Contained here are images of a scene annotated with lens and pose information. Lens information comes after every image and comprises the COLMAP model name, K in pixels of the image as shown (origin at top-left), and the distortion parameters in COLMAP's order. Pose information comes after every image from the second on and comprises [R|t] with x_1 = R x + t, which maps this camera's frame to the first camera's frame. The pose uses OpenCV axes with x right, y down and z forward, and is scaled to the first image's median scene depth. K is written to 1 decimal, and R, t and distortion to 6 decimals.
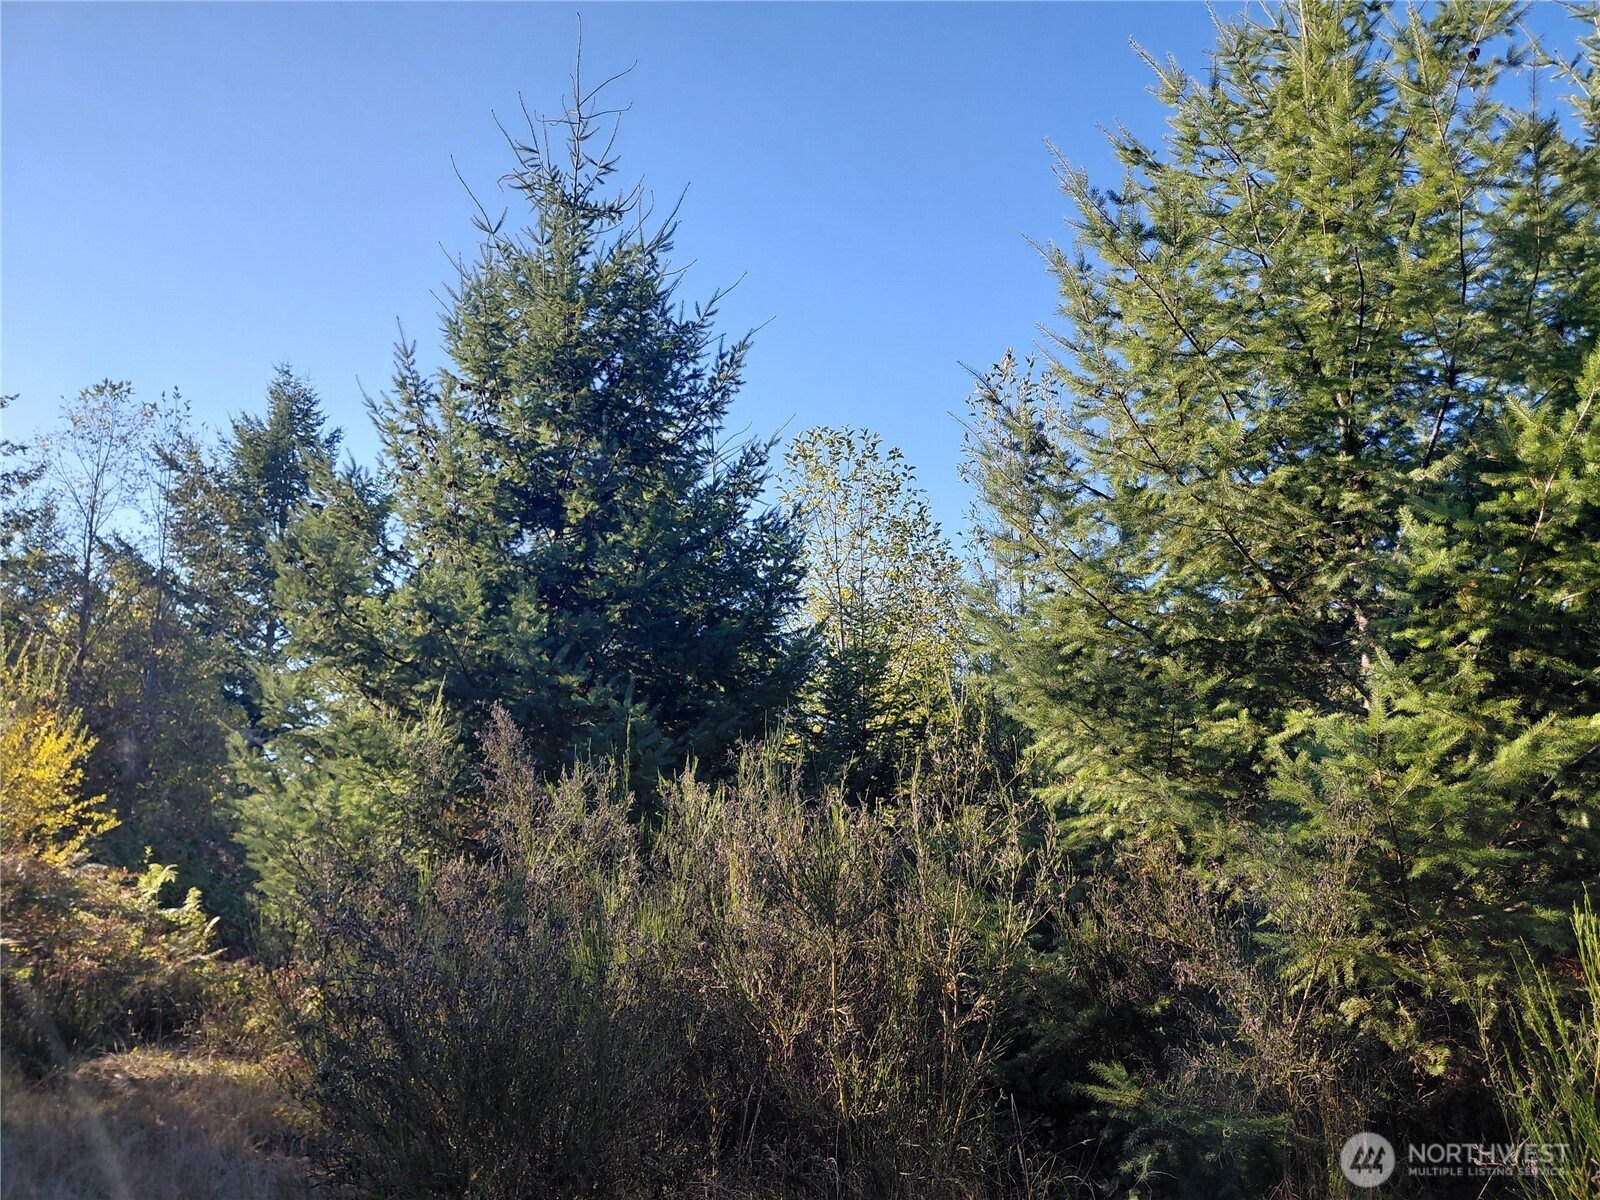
lens RADIAL K [[1286.7, 0, 824.3], [0, 1286.7, 656.3], [0, 0, 1]] dist [0.097790, -0.208750]
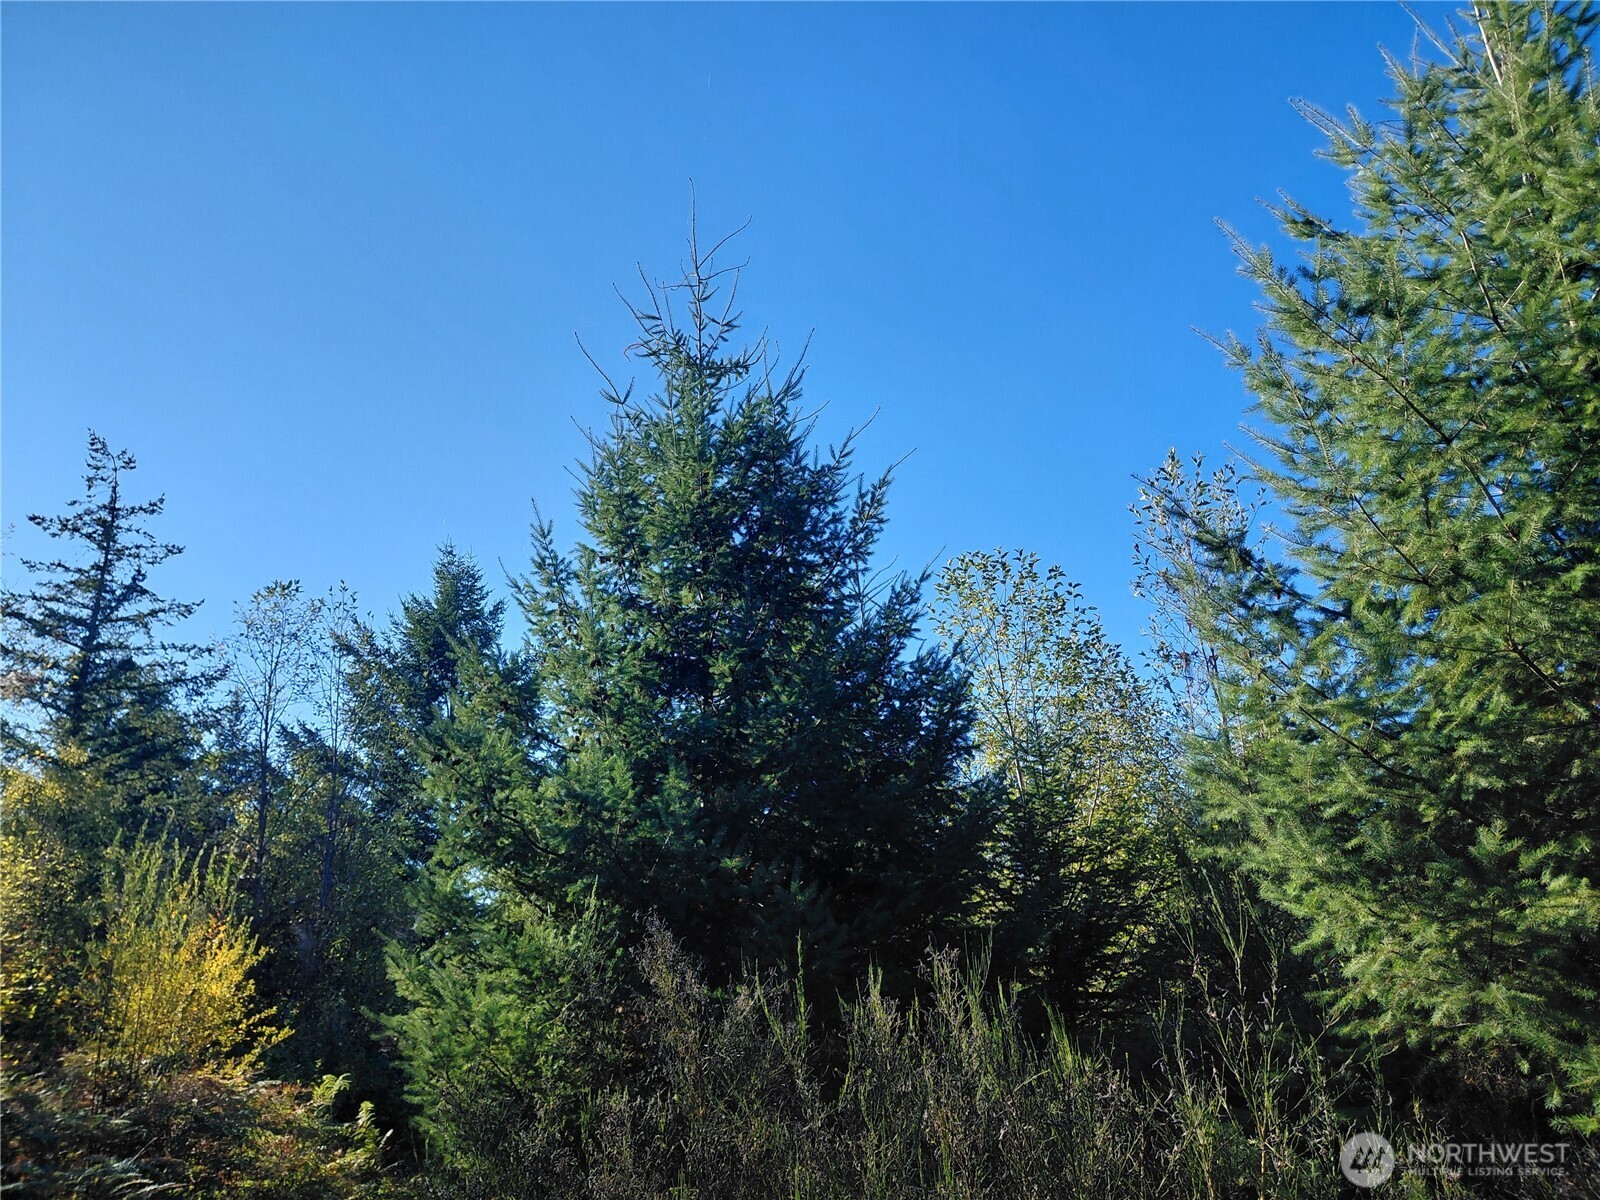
lens RADIAL K [[1314.5, 0, 761.7], [0, 1314.5, 602.6], [0, 0, 1]] dist [0.240590, -0.682547]
pose [[0.981870, -0.104090, -0.158417, -0.006081], [0.080877, 0.985895, -0.146523, -0.019281], [0.171434, 0.131054, 0.976440, 0.051762]]
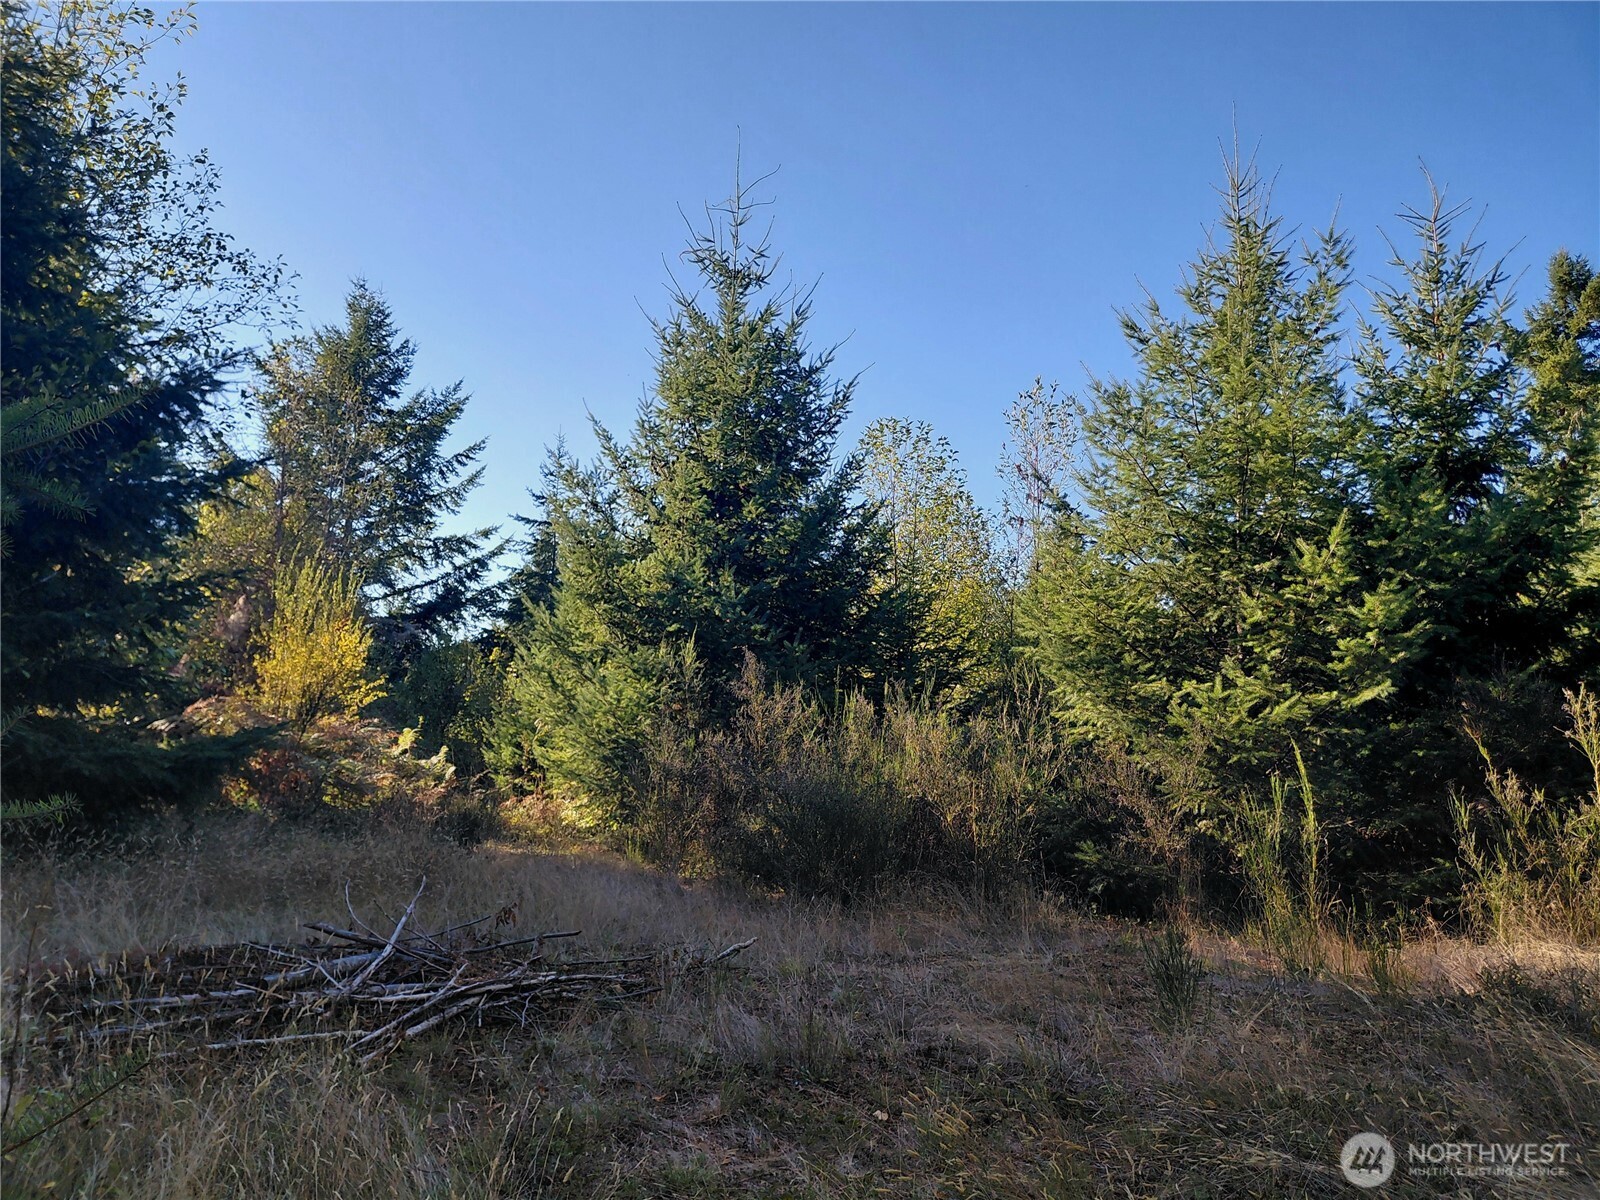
lens RADIAL K [[1171.8, 0, 795.1], [0, 1171.8, 680.5], [0, 0, 1]] dist [0.065738, -0.046804]
pose [[0.998719, 0.040008, -0.030972, -0.078858], [-0.036676, 0.994154, 0.101554, -0.050532], [0.034854, -0.100288, 0.994348, -0.348285]]
